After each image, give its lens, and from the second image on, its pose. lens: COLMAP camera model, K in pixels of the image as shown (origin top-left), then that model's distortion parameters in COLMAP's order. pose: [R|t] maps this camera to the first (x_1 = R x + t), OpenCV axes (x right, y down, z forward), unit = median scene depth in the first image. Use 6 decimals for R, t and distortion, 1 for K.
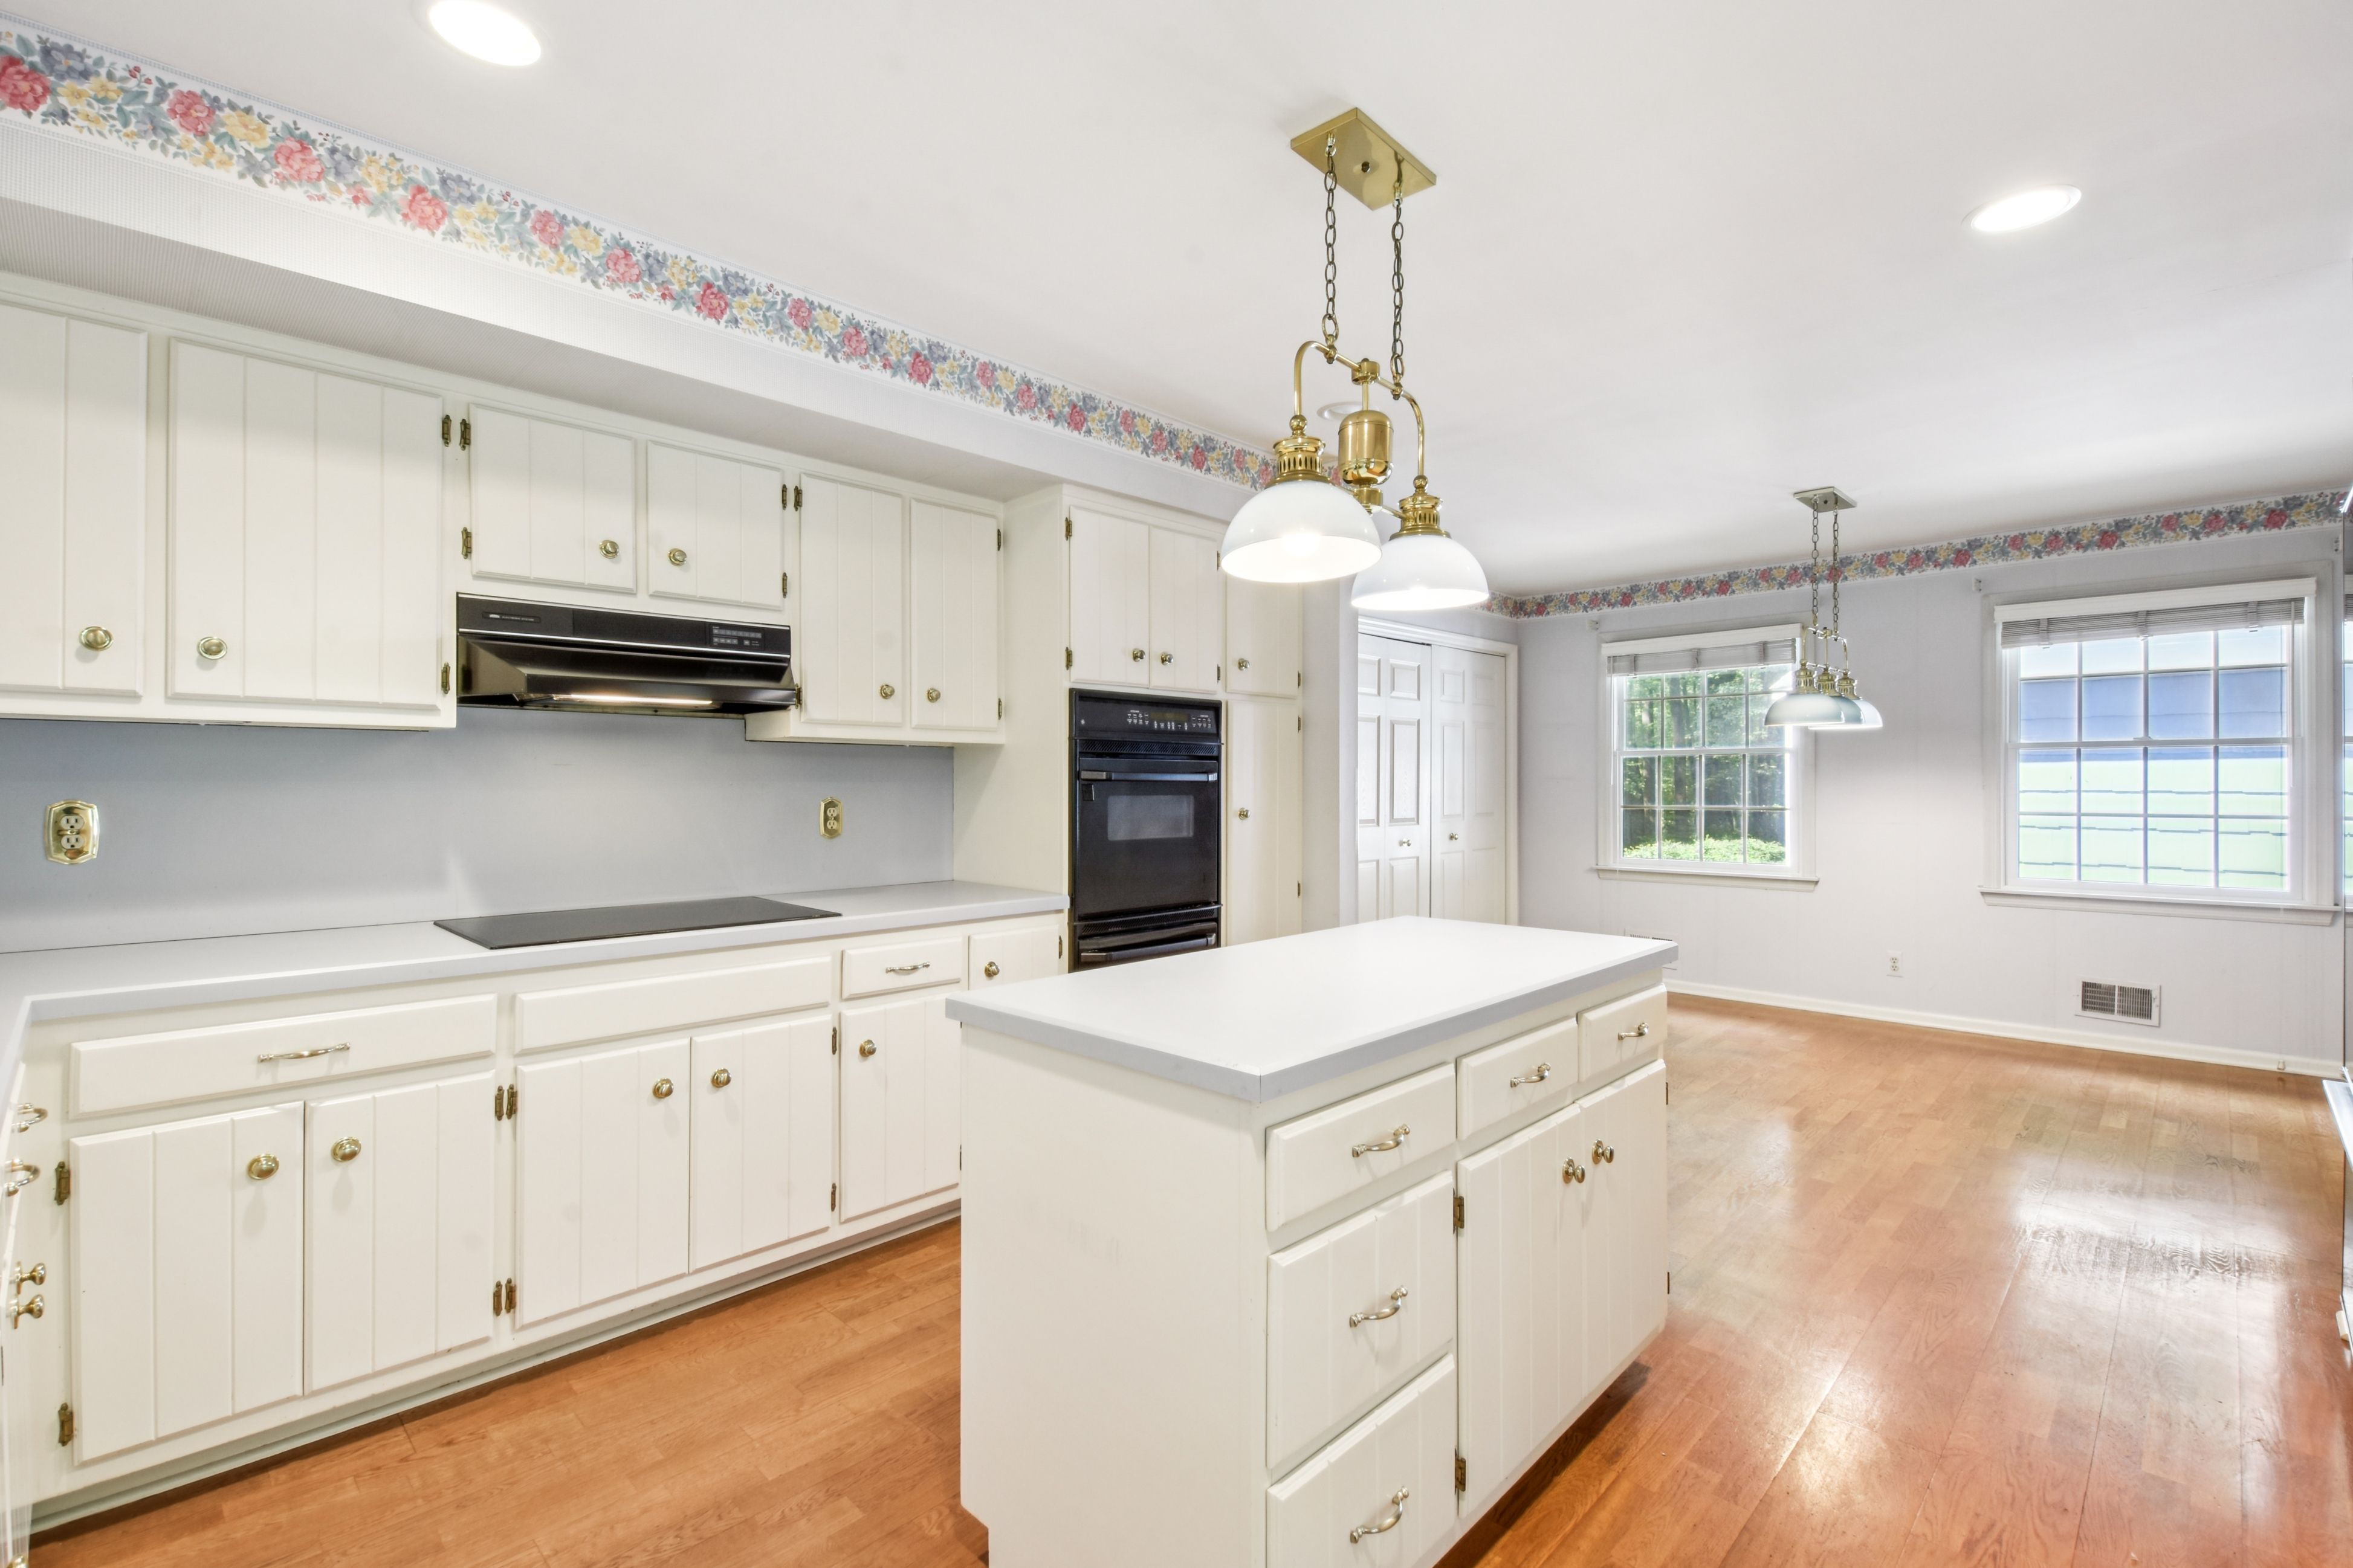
lens RADIAL K [[1049.9, 0, 1154.3], [0, 1049.9, 782.5], [0, 0, 1]] dist [0.015423, -0.012108]
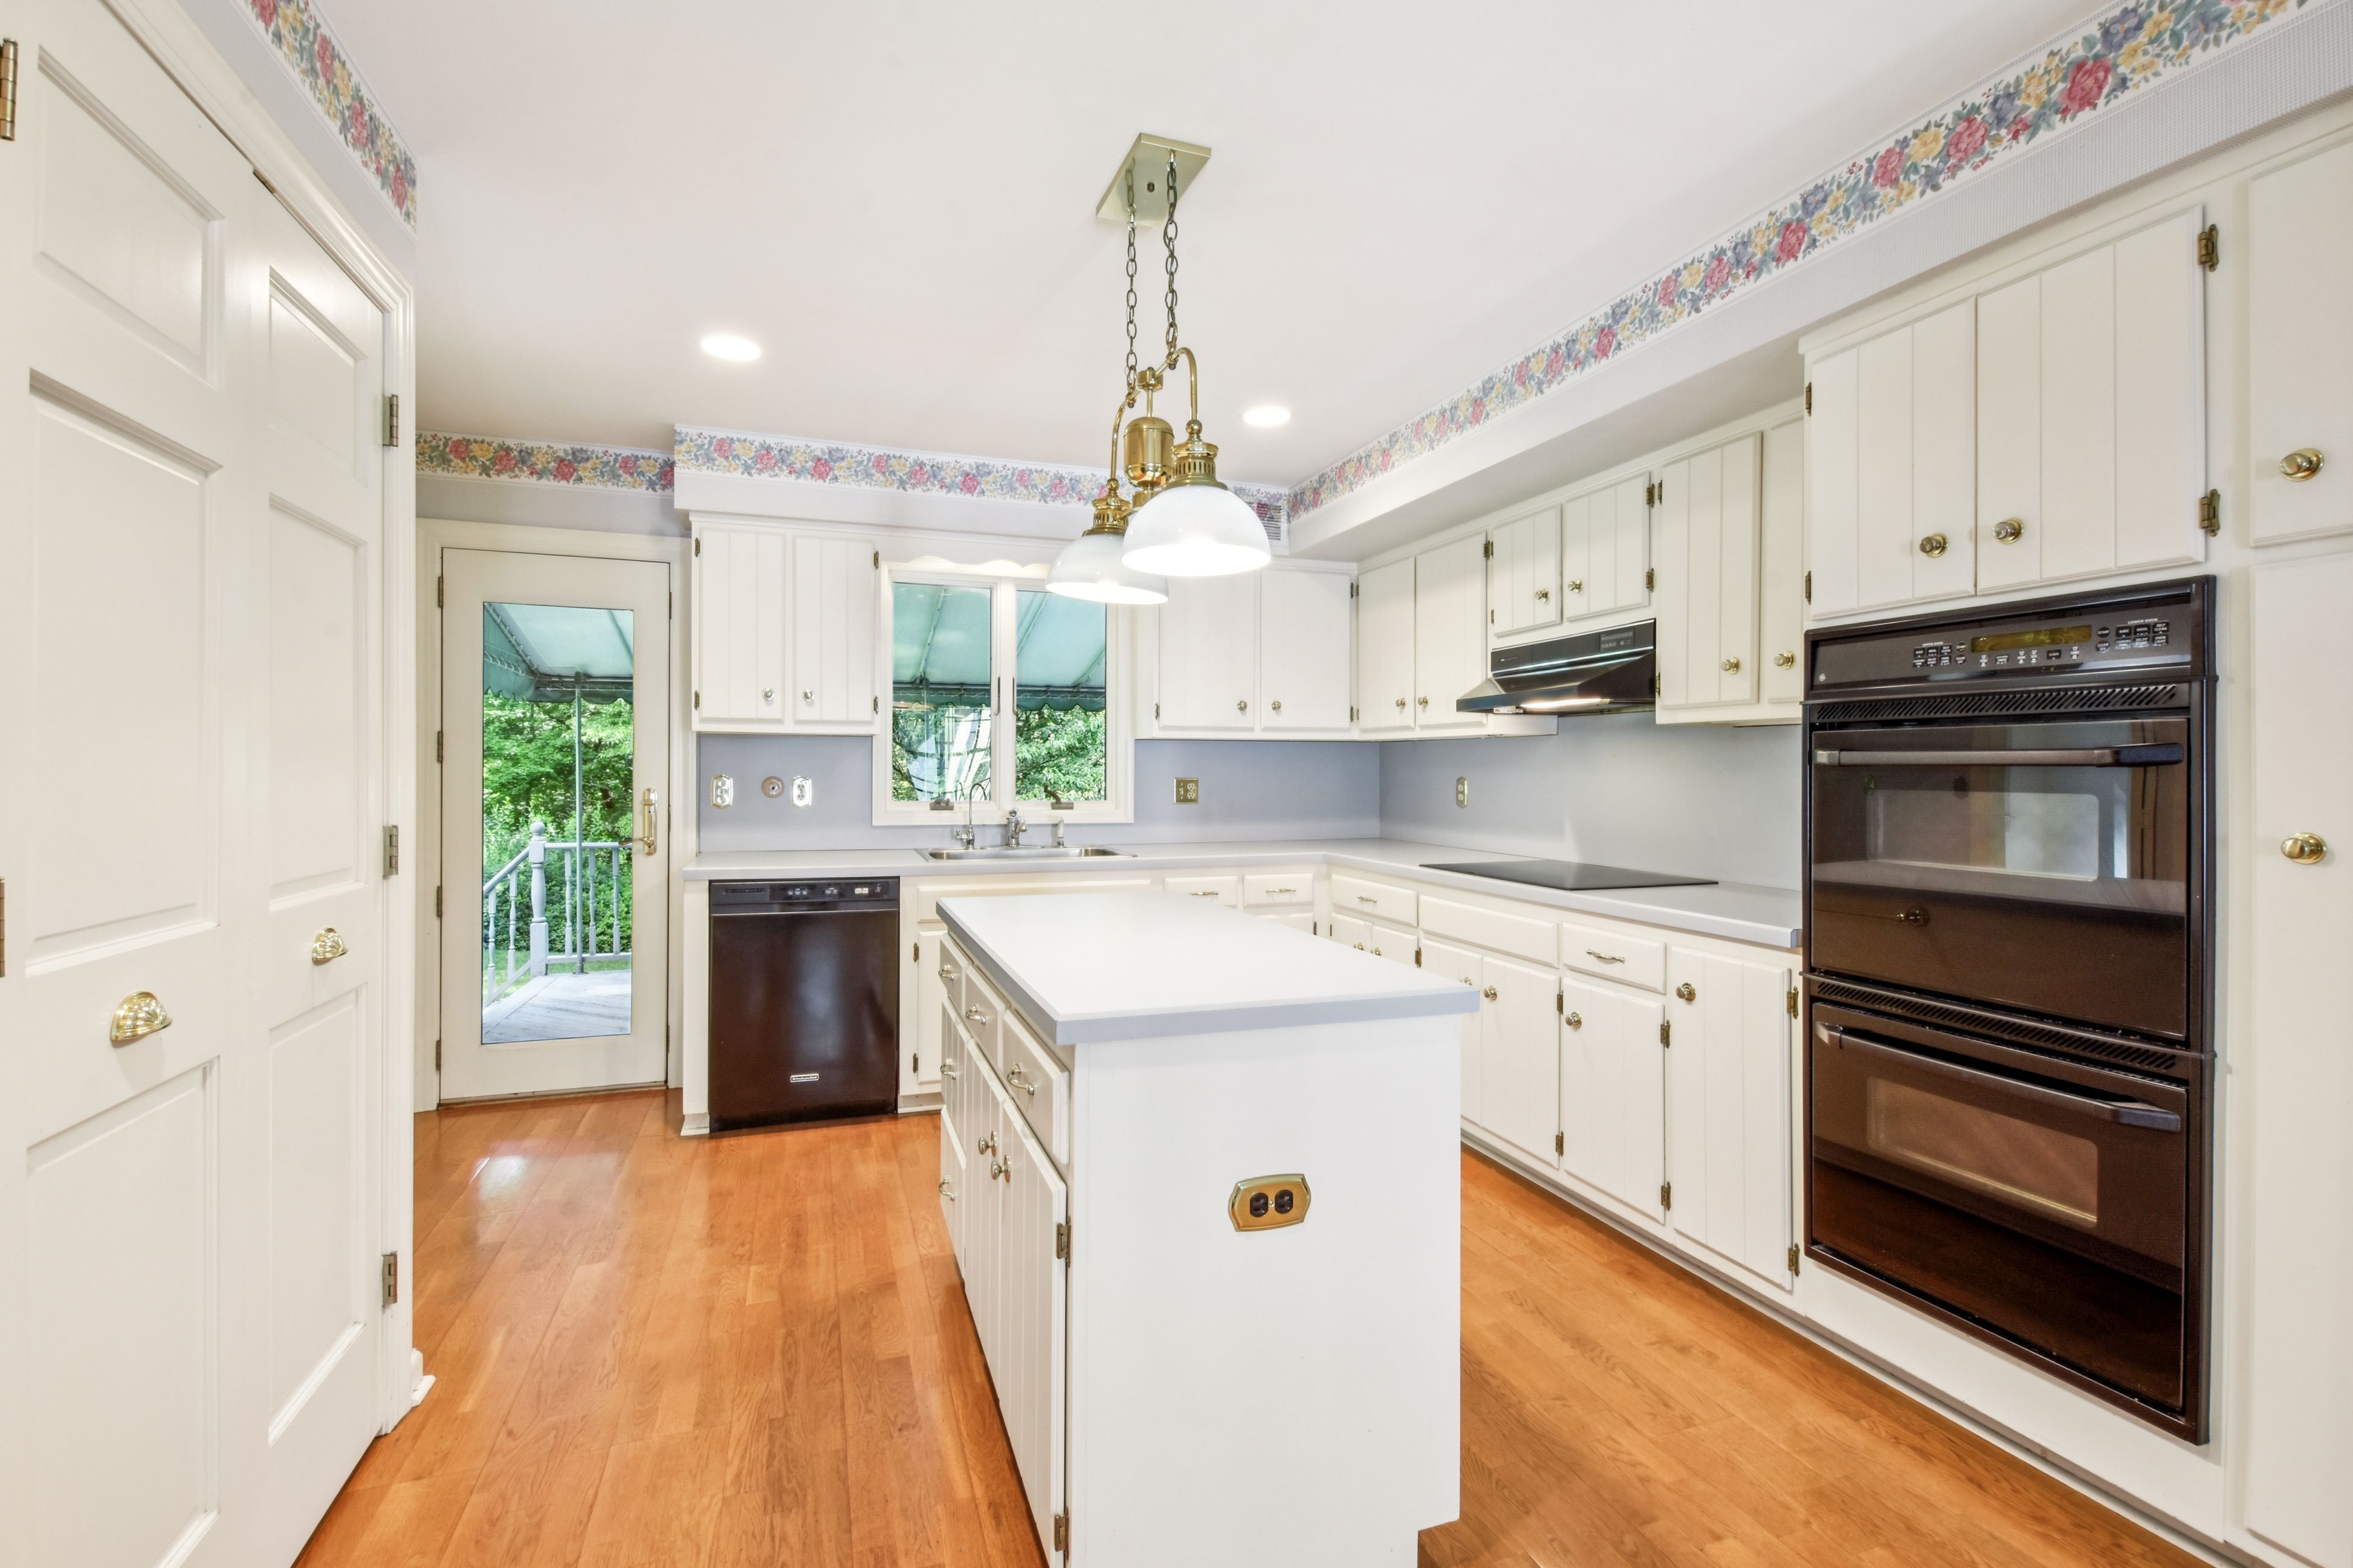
lens RADIAL K [[1049.9, 0, 1175.2], [0, 1049.9, 773.8], [0, 0, 1]] dist [0.015423, -0.012108]
pose [[-0.439440, -0.000925, -0.898271, 0.788267], [-0.009344, 0.999950, 0.003541, 0.005701], [0.898223, 0.009949, -0.439427, 1.024681]]
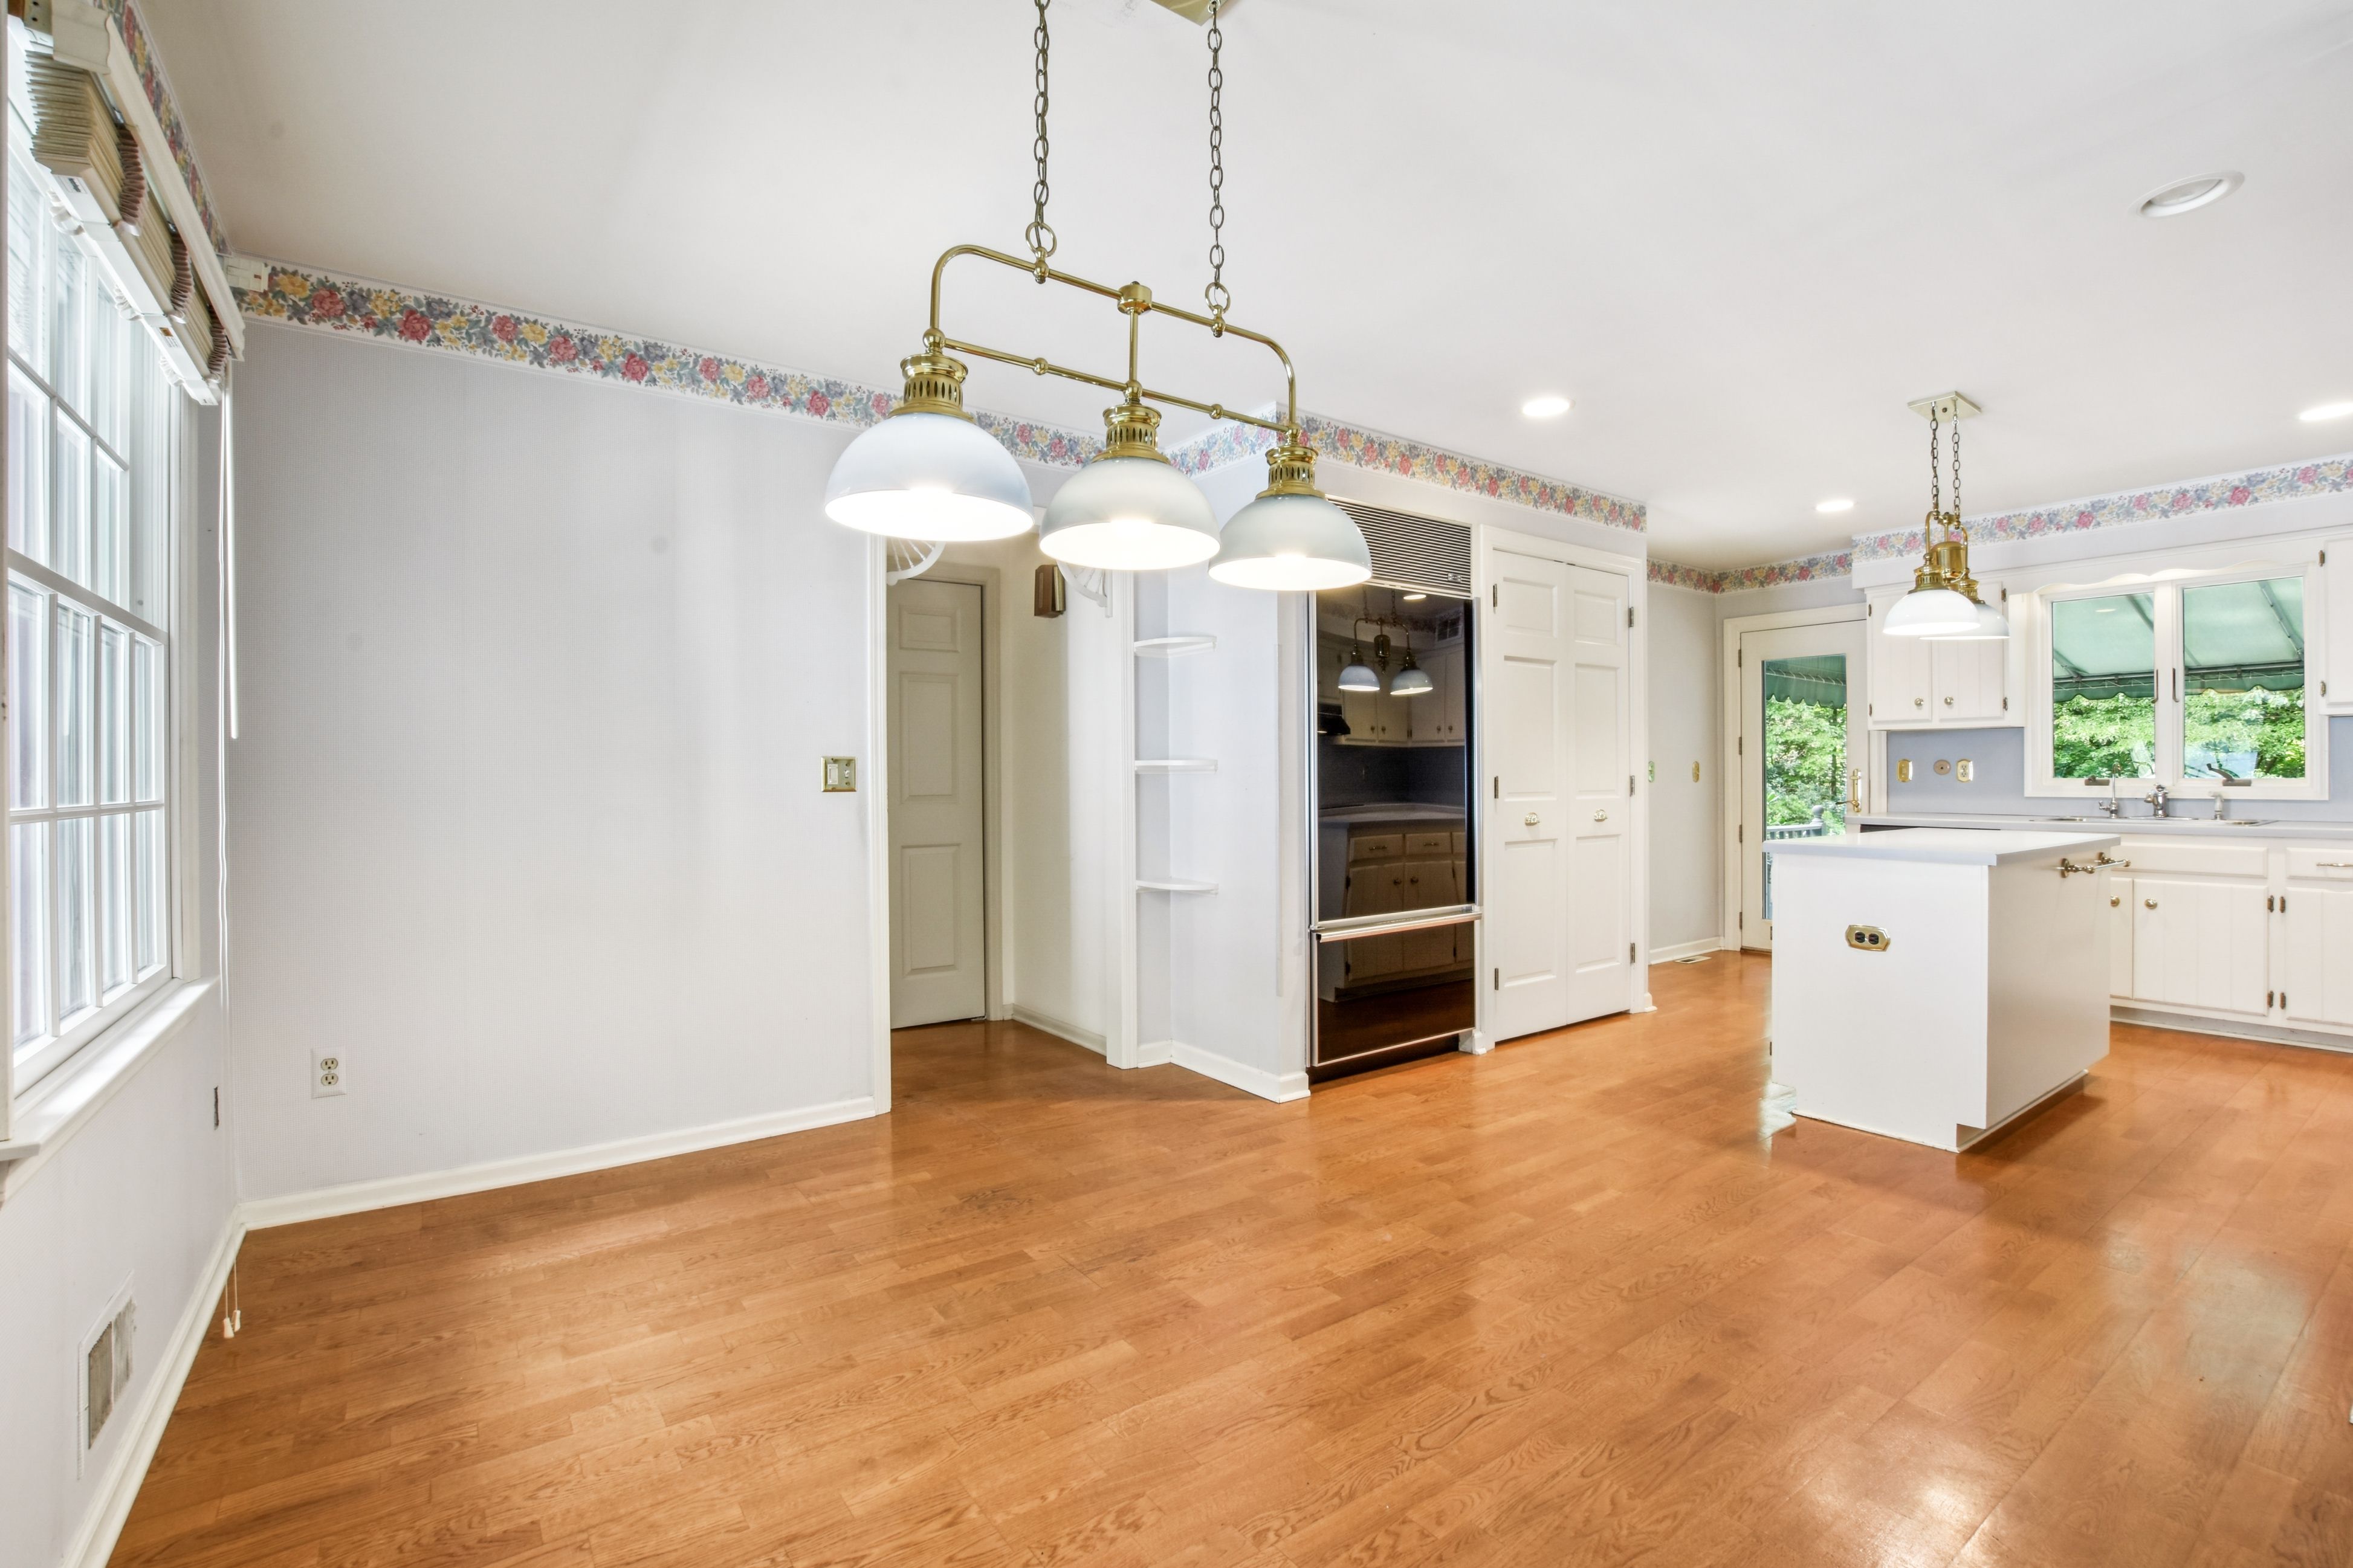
lens RADIAL K [[1049.9, 0, 1215.4], [0, 1049.9, 777.7], [0, 0, 1]] dist [0.015423, -0.012108]
pose [[-0.992090, 0.002468, 0.125504, 0.861756], [0.003351, 0.999971, 0.006822, 0.035466], [-0.125483, 0.007189, -0.992070, 2.066108]]
